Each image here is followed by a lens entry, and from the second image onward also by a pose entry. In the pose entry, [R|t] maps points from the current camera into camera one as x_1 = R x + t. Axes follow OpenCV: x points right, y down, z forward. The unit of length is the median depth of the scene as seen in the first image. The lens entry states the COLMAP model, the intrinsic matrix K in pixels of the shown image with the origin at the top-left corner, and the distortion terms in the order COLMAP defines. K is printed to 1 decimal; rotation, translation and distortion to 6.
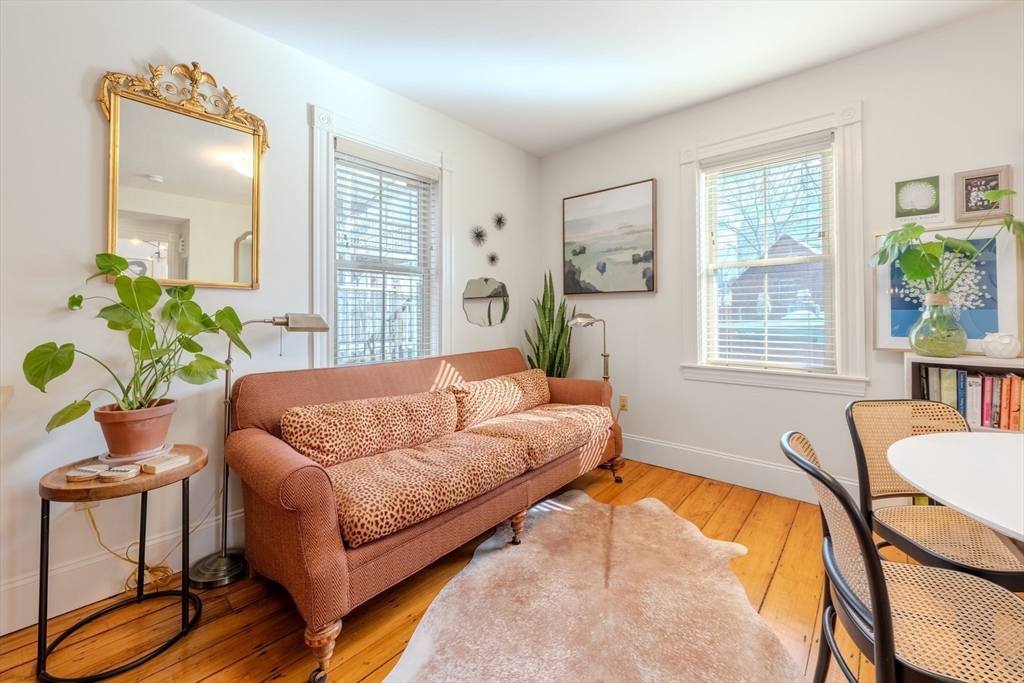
lens RADIAL K [[419.3, 0, 548.8], [0, 419.3, 306.1], [0, 0, 1]] dist [-0.000963, 0.001014]
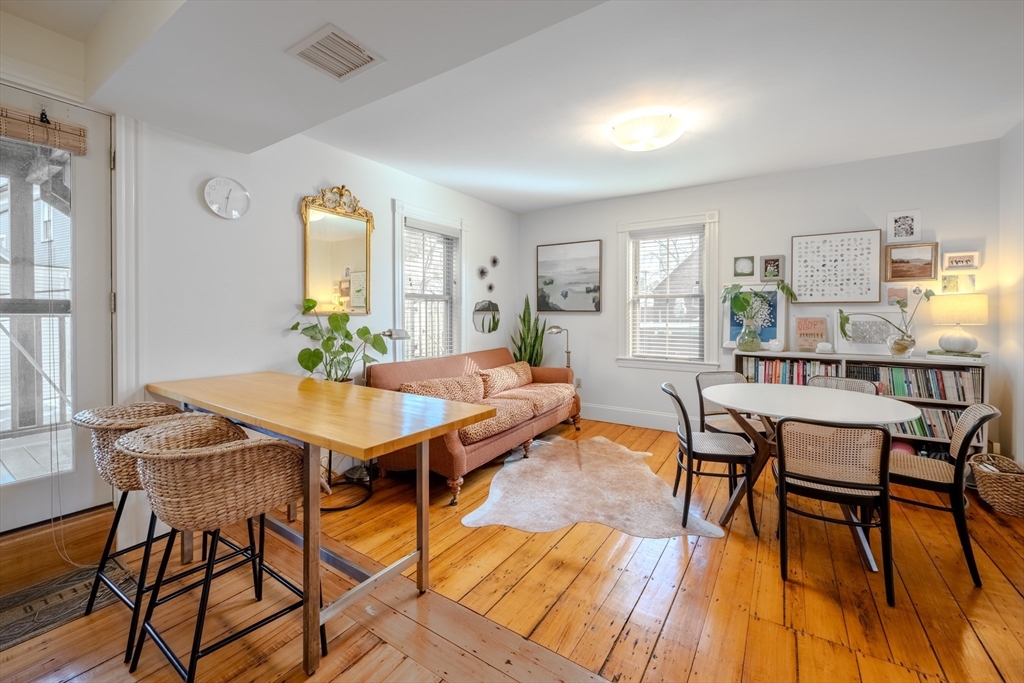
lens RADIAL K [[408.0, 0, 518.9], [0, 408.0, 321.2], [0, 0, 1]] dist [0.000484, 0.000945]
pose [[0.995871, 0.000557, 0.090779, -0.267608], [-0.003856, 0.999338, 0.036174, -0.076256], [-0.090699, -0.036374, 0.995214, -0.698091]]
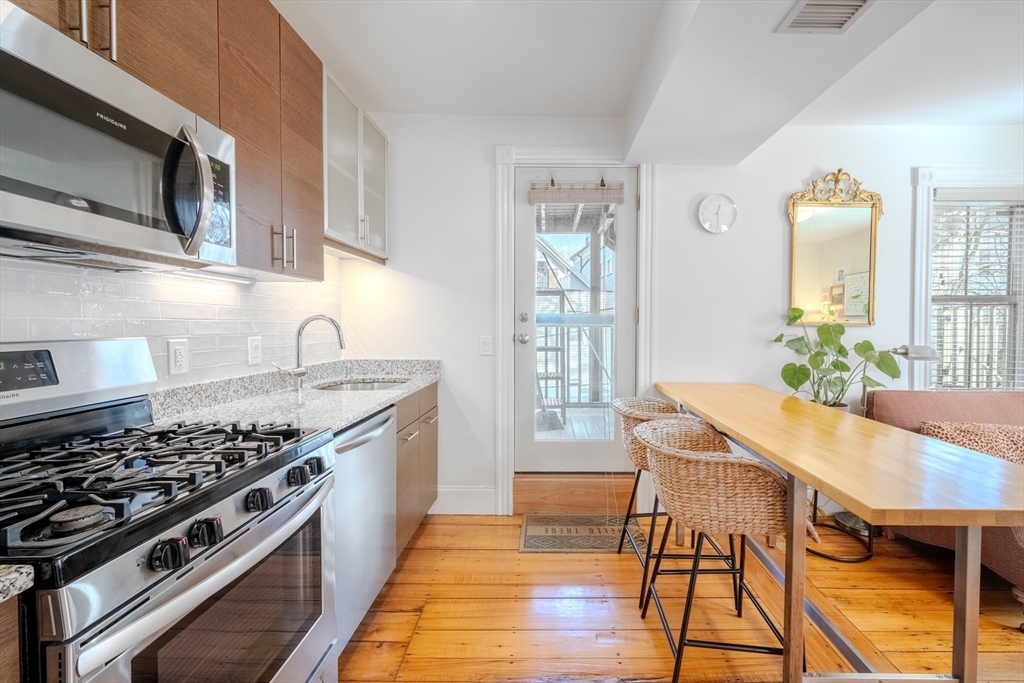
lens RADIAL K [[419.3, 0, 553.7], [0, 419.3, 335.6], [0, 0, 1]] dist [-0.000963, 0.001014]
pose [[0.623022, 0.021086, -0.781920, -0.306772], [0.013078, 0.999216, 0.037366, -0.073061], [0.782095, -0.033506, 0.622258, -0.627394]]
